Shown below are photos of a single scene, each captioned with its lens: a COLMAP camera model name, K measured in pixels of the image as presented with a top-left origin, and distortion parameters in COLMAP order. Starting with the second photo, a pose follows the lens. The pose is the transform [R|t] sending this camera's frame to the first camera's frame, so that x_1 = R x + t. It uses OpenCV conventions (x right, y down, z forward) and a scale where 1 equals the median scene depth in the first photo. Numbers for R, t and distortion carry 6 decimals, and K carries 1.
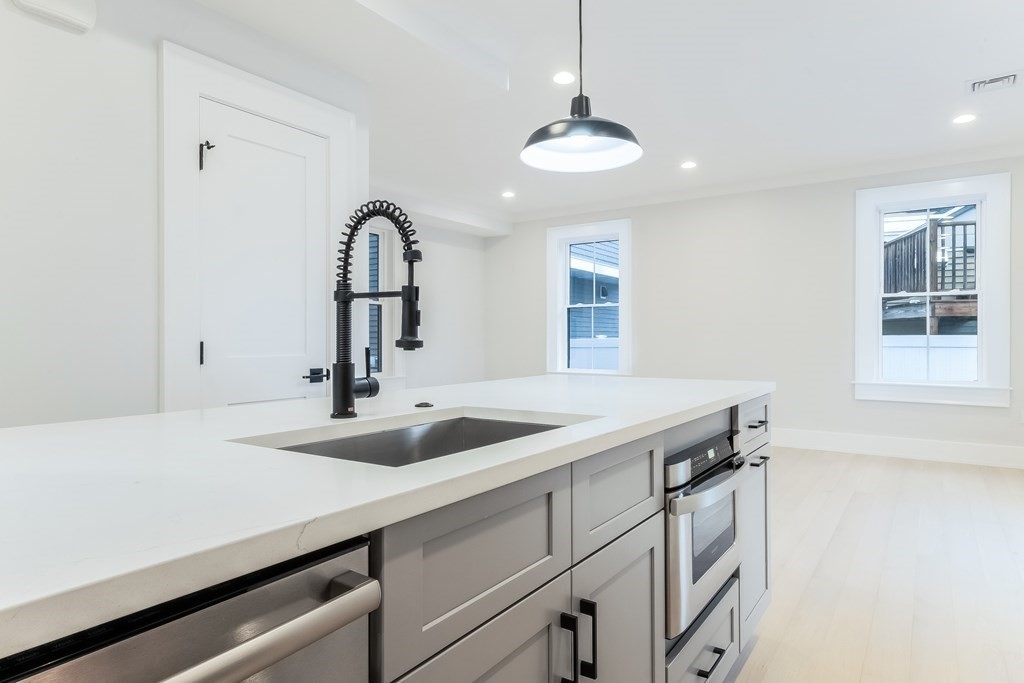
lens RADIAL K [[615.8, 0, 512.0], [0, 615.8, 341.5], [0, 0, 1]] dist [0.004856, 0.000800]
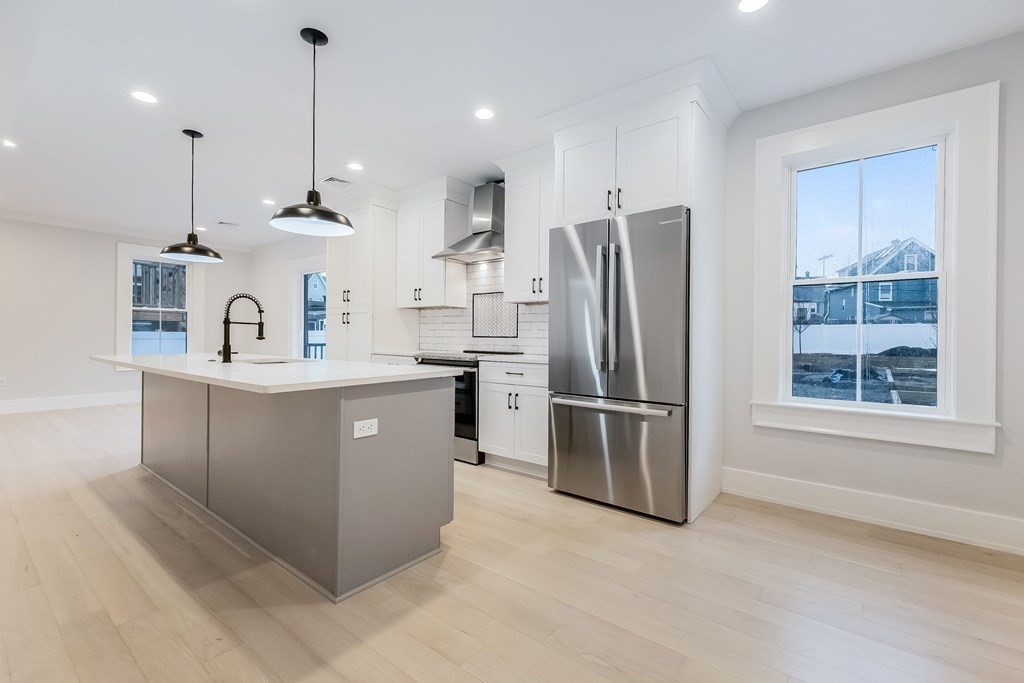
lens RADIAL K [[443.3, 0, 519.6], [0, 443.3, 336.9], [0, 0, 1]] dist [0.000357, 0.000022]
pose [[0.071760, -0.002125, 0.997420, -0.450250], [-0.004504, 0.999987, 0.002455, -0.003039], [-0.997412, -0.004669, 0.071749, -0.112717]]
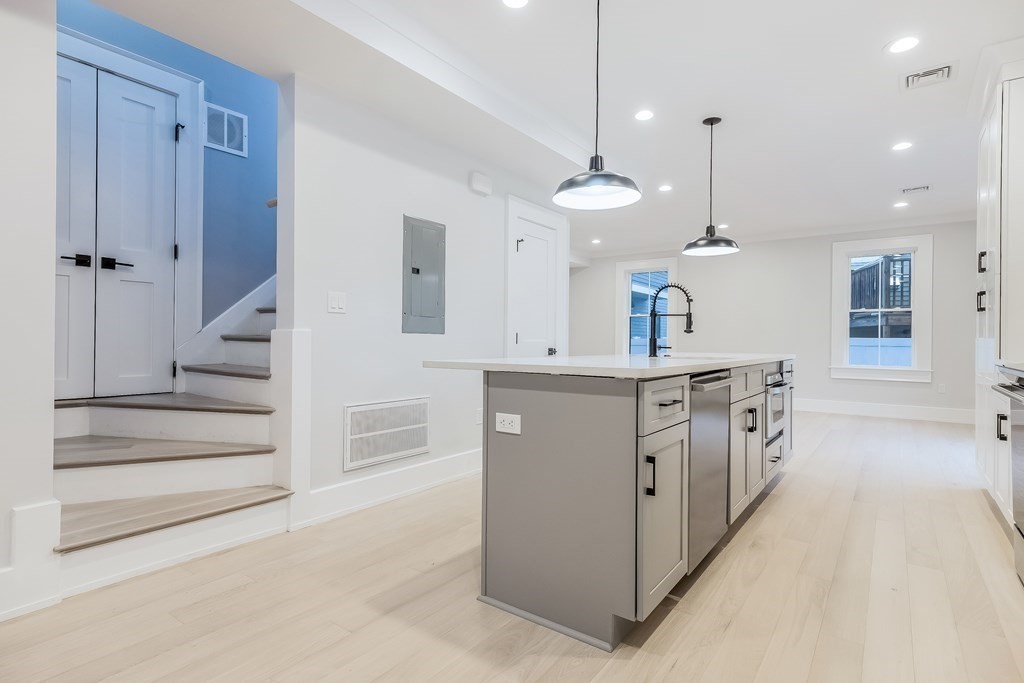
lens RADIAL K [[520.8, 0, 512.0], [0, 520.8, 341.5], [0, 0, 1]] dist [0.004122, 0.000287]
pose [[0.999268, 0.009846, -0.036959, -0.162781], [-0.009984, 0.999944, -0.003558, 0.012477], [0.036922, 0.003924, 0.999310, -0.280851]]
